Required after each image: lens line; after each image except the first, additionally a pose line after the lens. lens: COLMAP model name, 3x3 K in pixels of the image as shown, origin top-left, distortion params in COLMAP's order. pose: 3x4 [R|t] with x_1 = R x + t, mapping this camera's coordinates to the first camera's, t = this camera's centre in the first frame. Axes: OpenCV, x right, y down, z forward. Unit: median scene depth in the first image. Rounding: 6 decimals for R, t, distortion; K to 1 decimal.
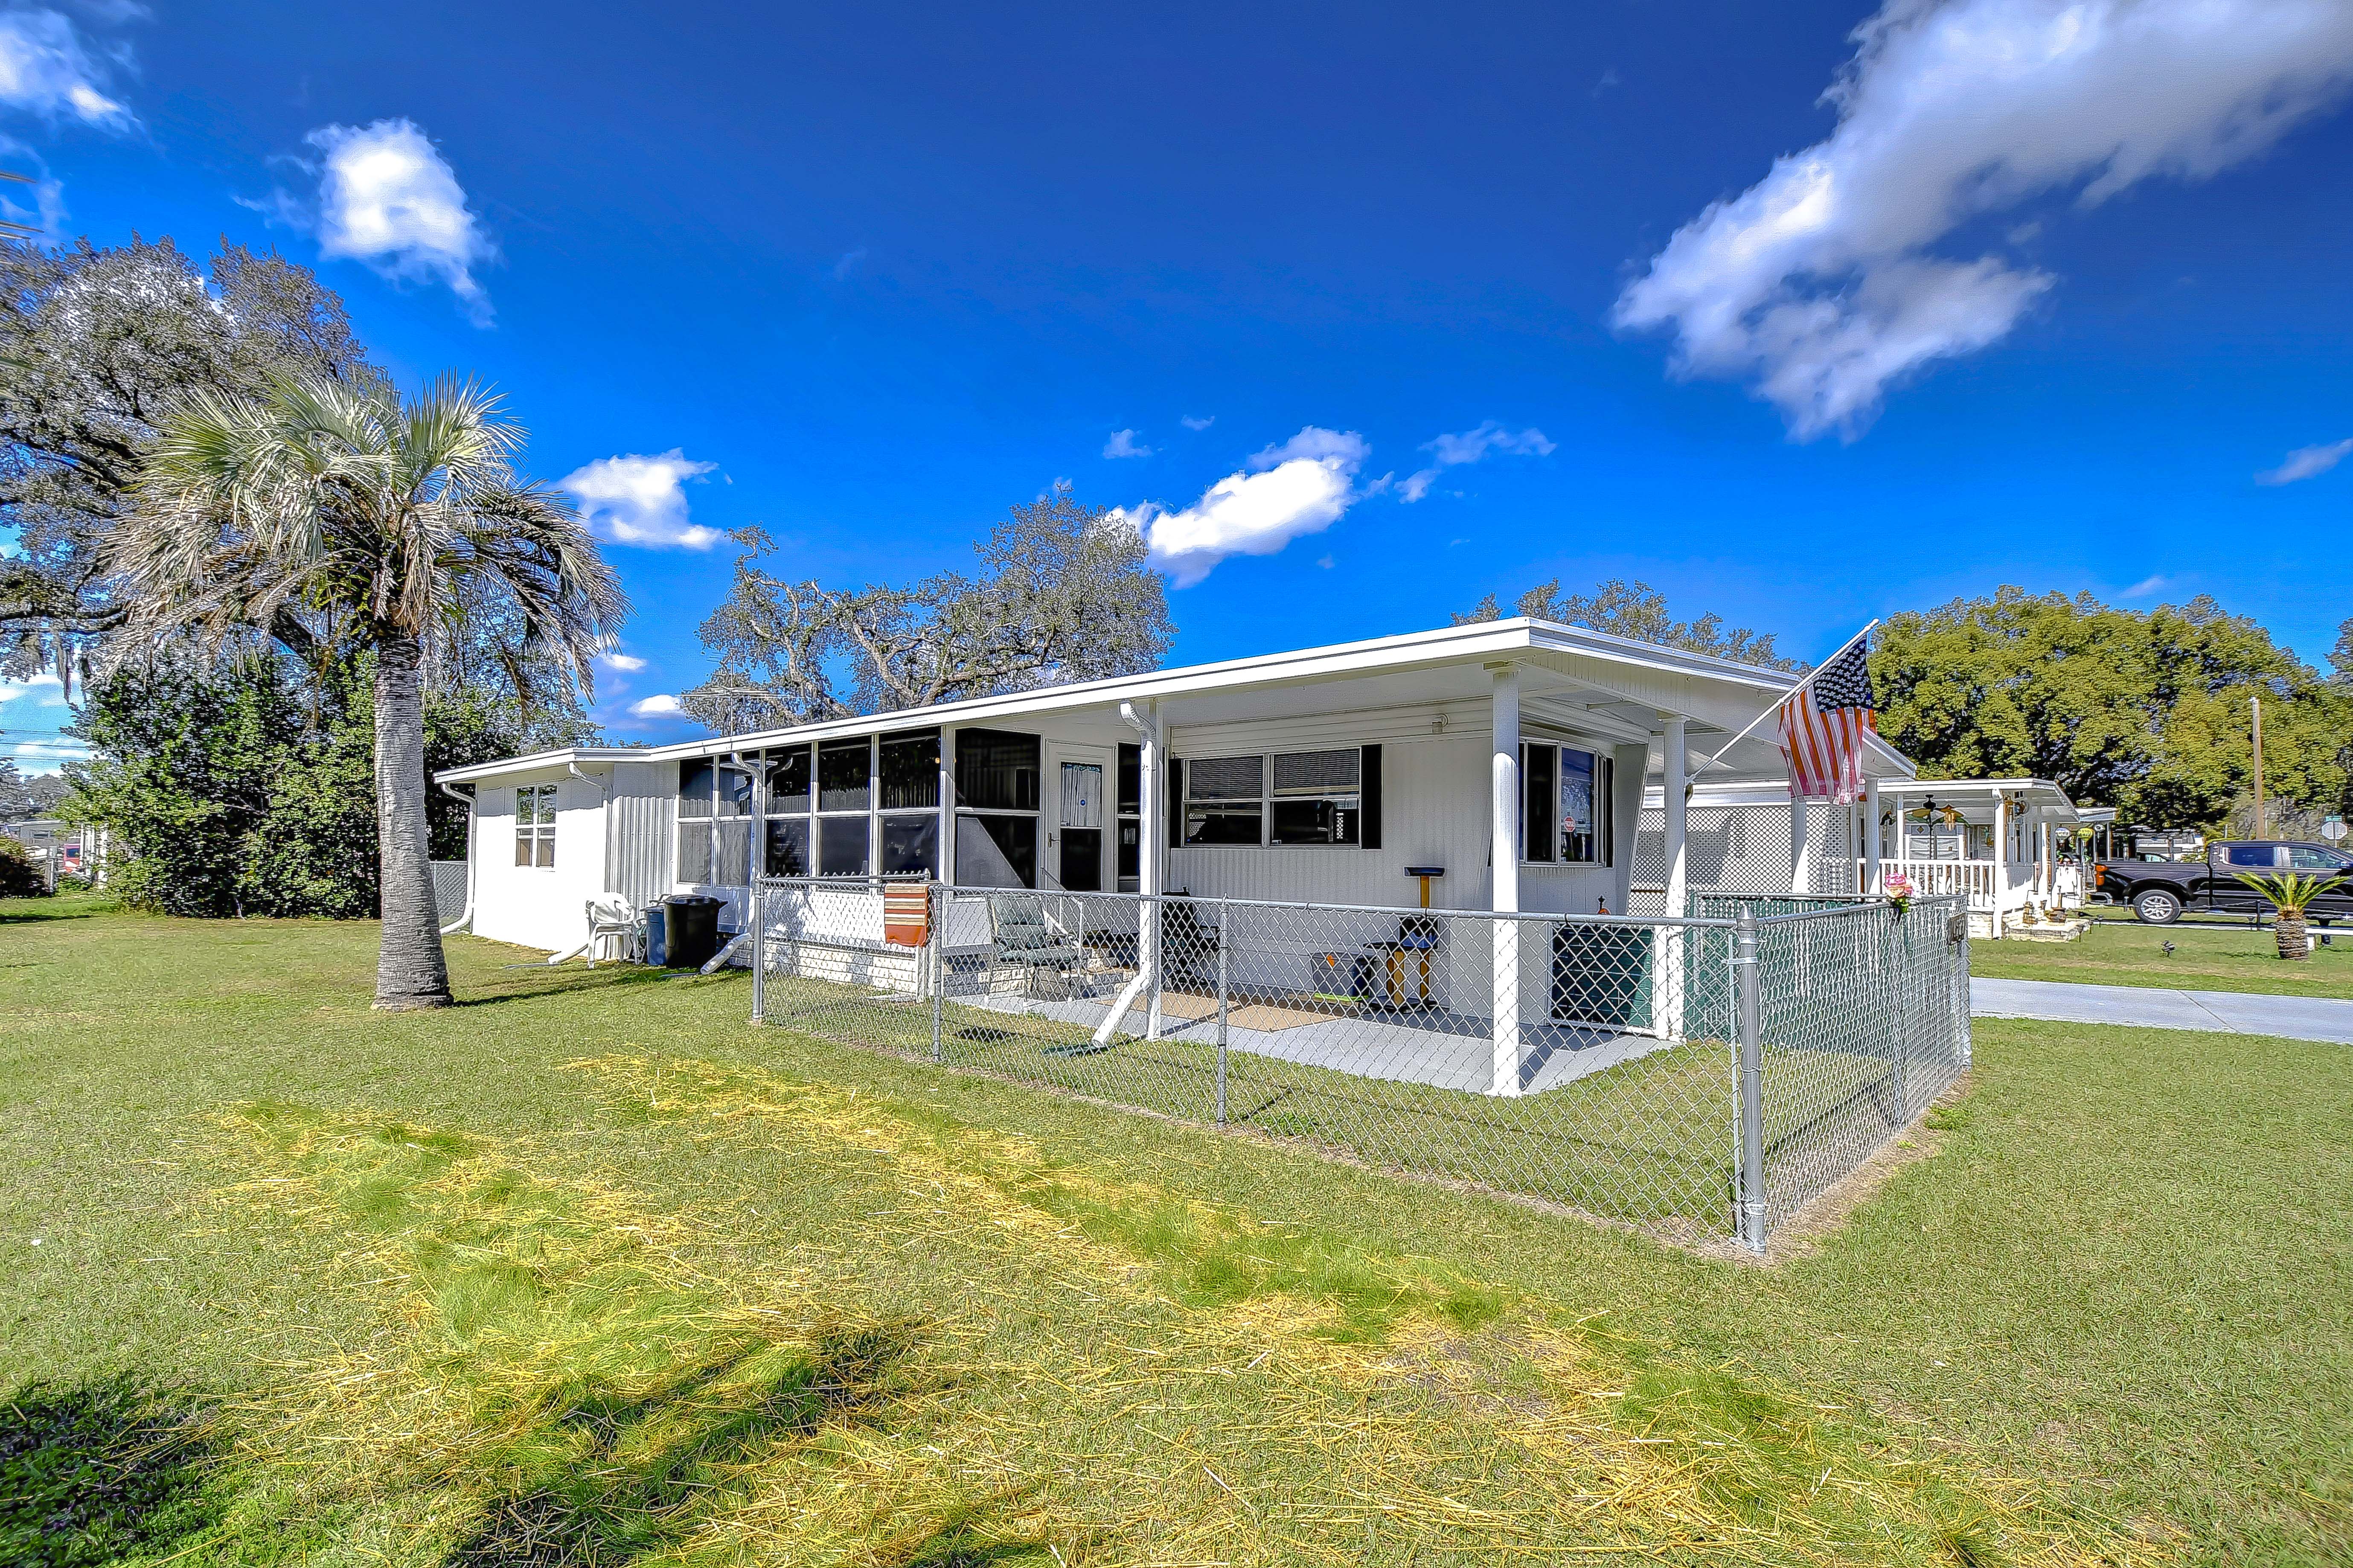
lens RADIAL K [[1075.3, 0, 1177.2], [0, 1075.3, 777.8], [0, 0, 1]] dist [0.009733, -0.000484]
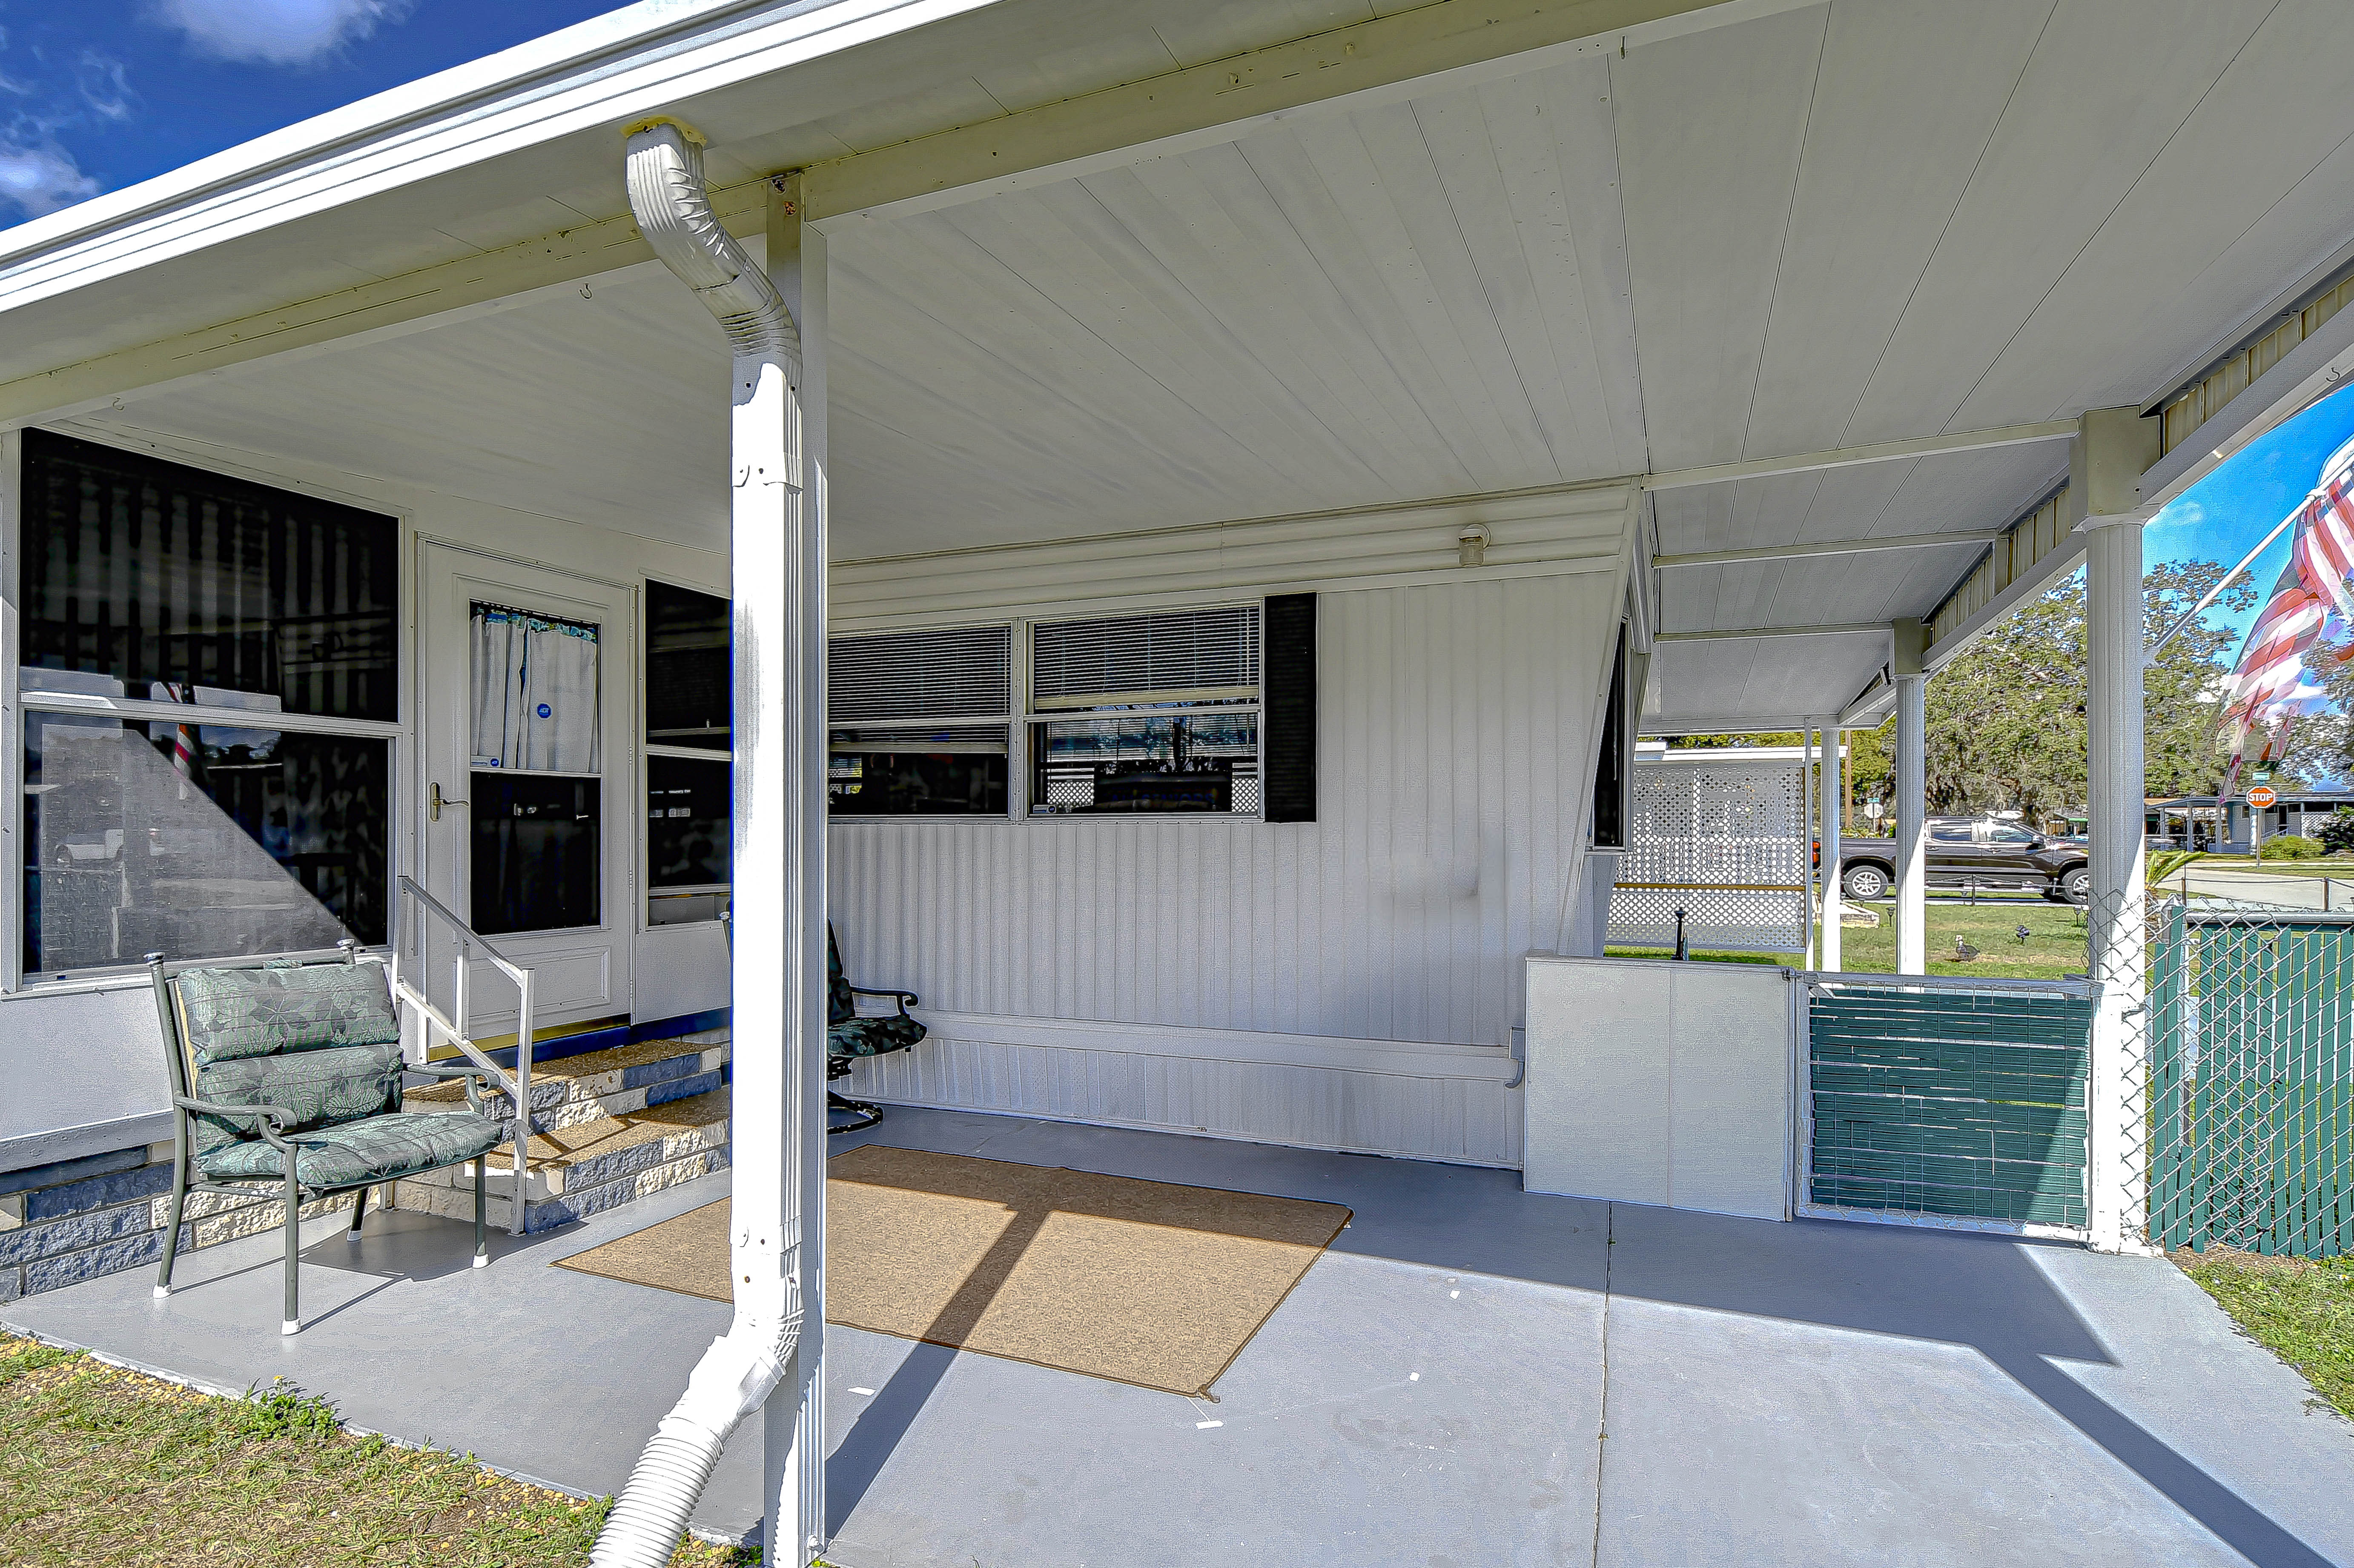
lens RADIAL K [[1075.6, 0, 1314.0], [0, 1075.6, 835.7], [0, 0, 1]] dist [0.009733, -0.000484]
pose [[0.881124, -0.006853, 0.472836, -0.026866], [-0.024550, 0.997884, 0.060210, 0.040856], [-0.472248, -0.064661, 0.879091, 0.545008]]
